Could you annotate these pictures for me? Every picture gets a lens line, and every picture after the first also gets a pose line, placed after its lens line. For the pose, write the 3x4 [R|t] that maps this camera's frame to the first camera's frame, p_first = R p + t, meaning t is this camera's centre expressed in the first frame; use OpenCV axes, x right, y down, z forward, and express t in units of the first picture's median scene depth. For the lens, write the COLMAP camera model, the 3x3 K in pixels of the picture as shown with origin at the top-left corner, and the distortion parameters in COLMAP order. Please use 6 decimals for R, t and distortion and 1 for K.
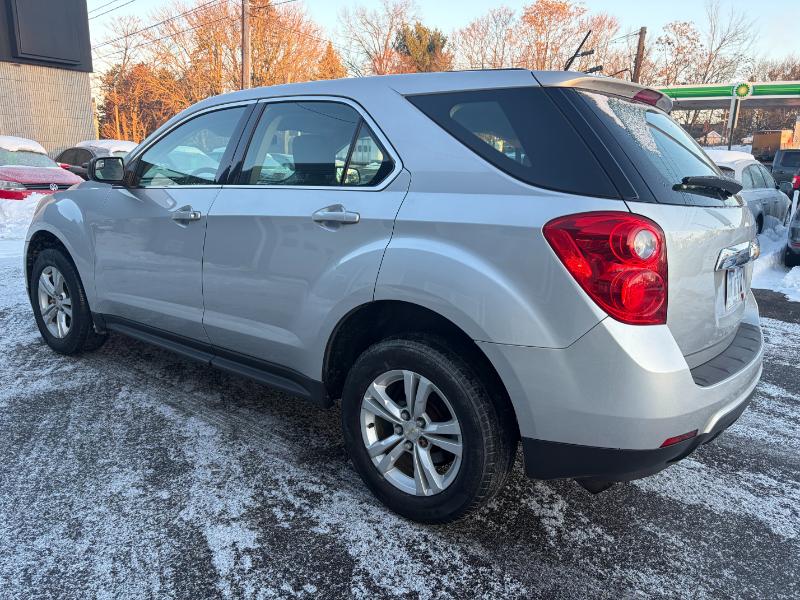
lens RADIAL K [[603.0, 0, 399.2], [0, 603.0, 297.5], [0, 0, 1]] dist [0.053378, -0.053469]
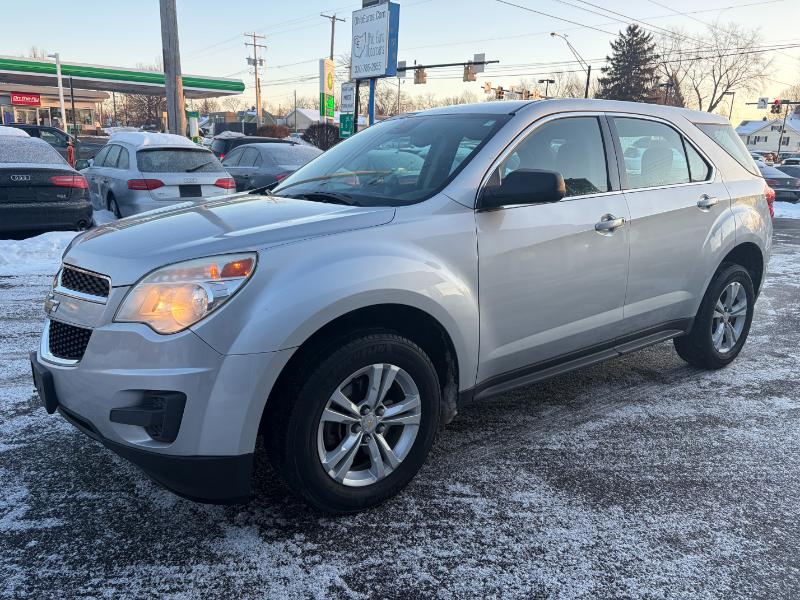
lens RADIAL K [[603.0, 0, 397.3], [0, 603.0, 297.9], [0, 0, 1]] dist [0.053378, -0.053469]
pose [[0.248302, -0.247363, 0.936567, -1.764918], [0.204640, 0.958420, 0.198881, -0.360839], [-0.946820, 0.142276, 0.288598, 1.307222]]
